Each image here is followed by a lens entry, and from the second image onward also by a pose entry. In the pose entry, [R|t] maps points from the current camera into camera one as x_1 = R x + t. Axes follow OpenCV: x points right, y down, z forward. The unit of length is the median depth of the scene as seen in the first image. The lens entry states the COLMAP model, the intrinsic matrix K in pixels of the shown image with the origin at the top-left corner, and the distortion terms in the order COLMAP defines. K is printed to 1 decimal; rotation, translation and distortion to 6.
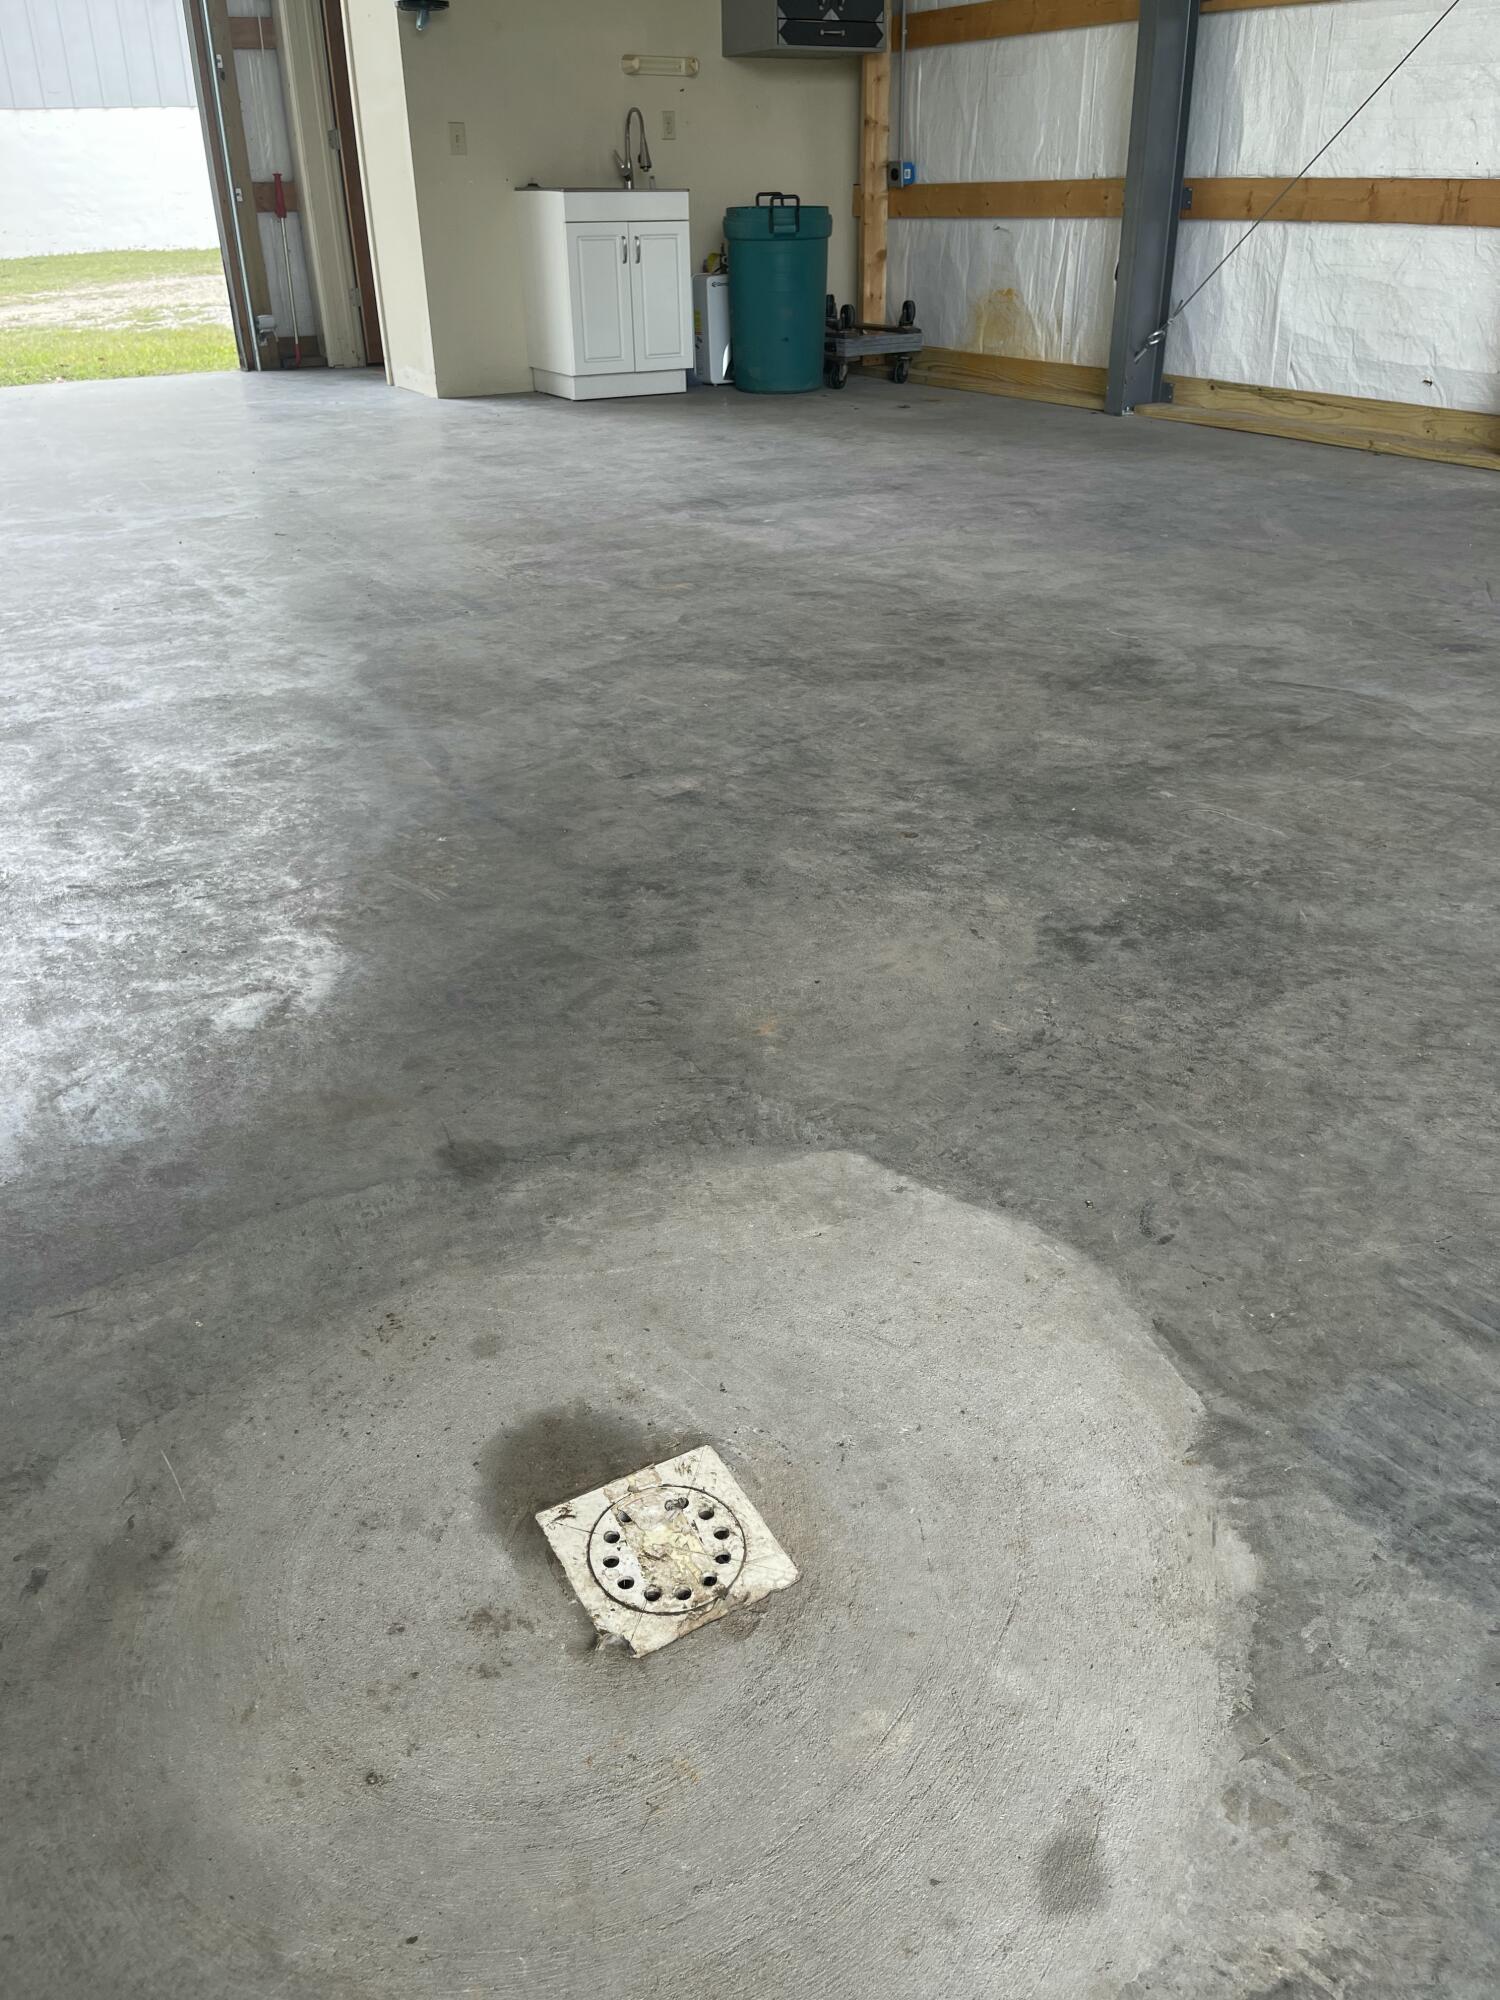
lens RADIAL K [[1499.4, 0, 750.0], [0, 1499.4, 1000.0], [0, 0, 1]] dist [0.074097, -0.099636]
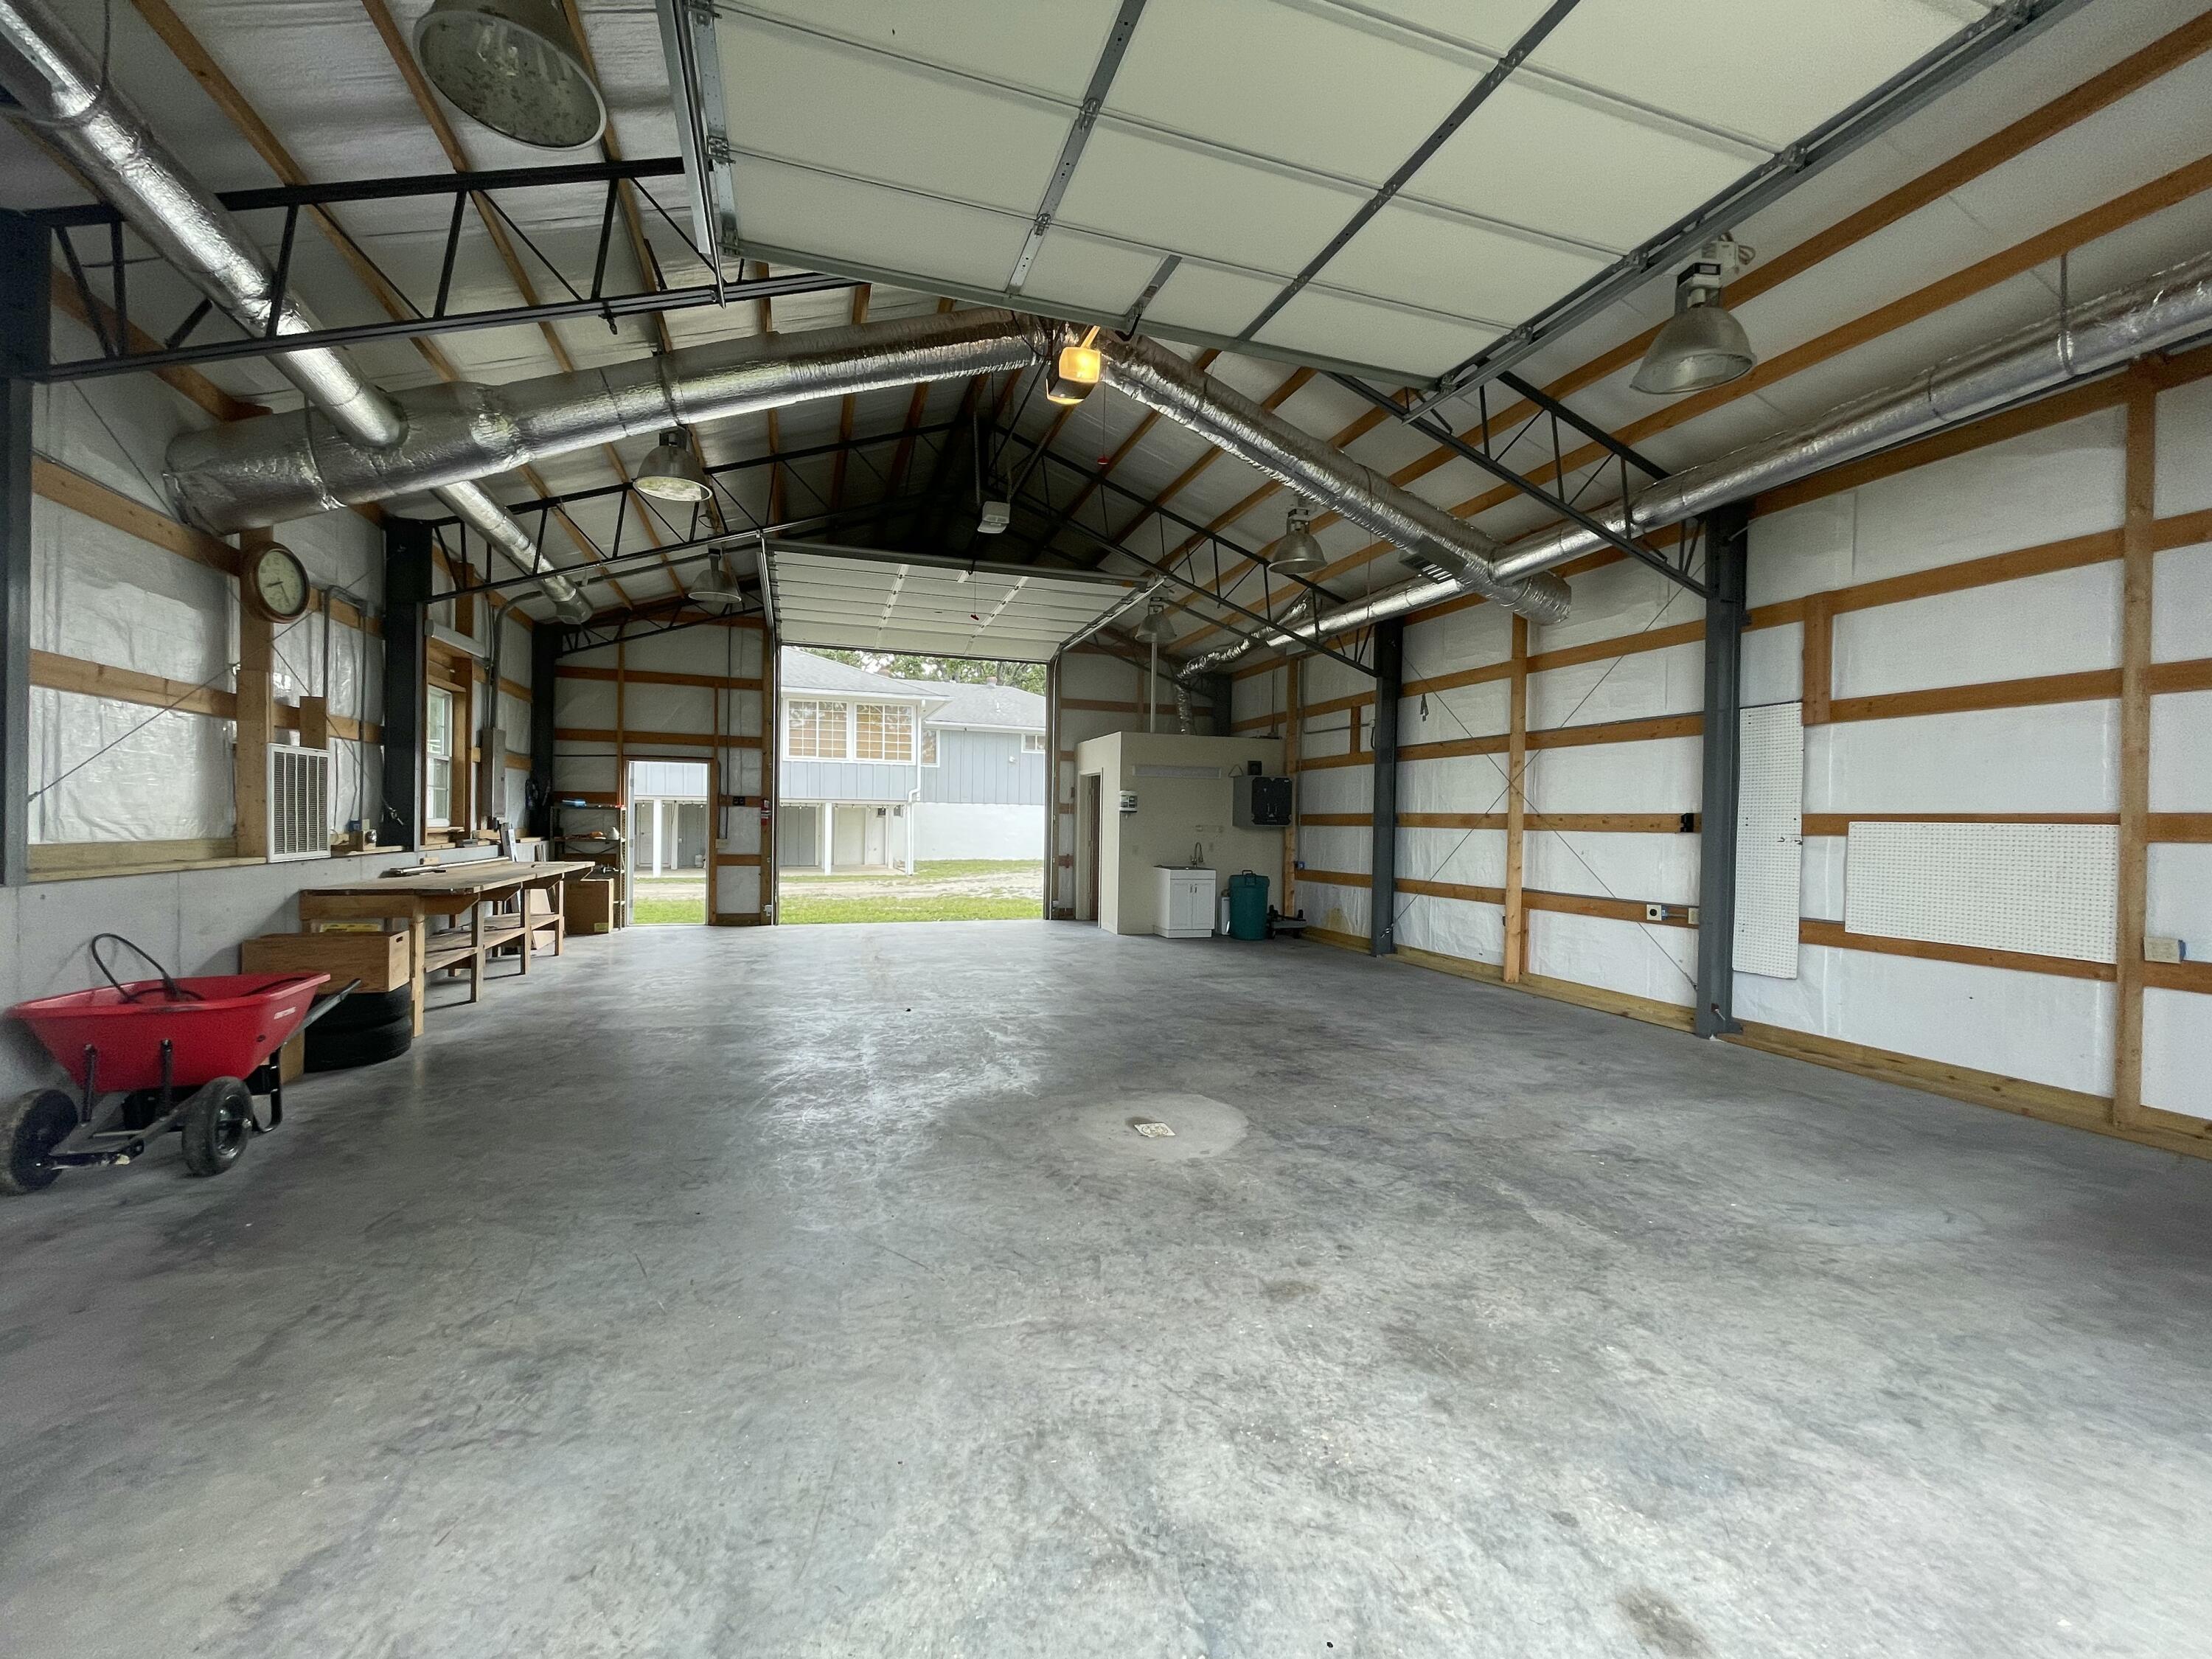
lens RADIAL K [[888.1, 0, 1106.0], [0, 888.1, 829.5], [0, 0, 1]] dist [-0.001852, 0.000048]
pose [[0.981180, 0.036154, -0.189680, 0.071168], [-0.120746, 0.881445, -0.456591, 0.173765], [0.150685, 0.470901, 0.869222, -0.499490]]
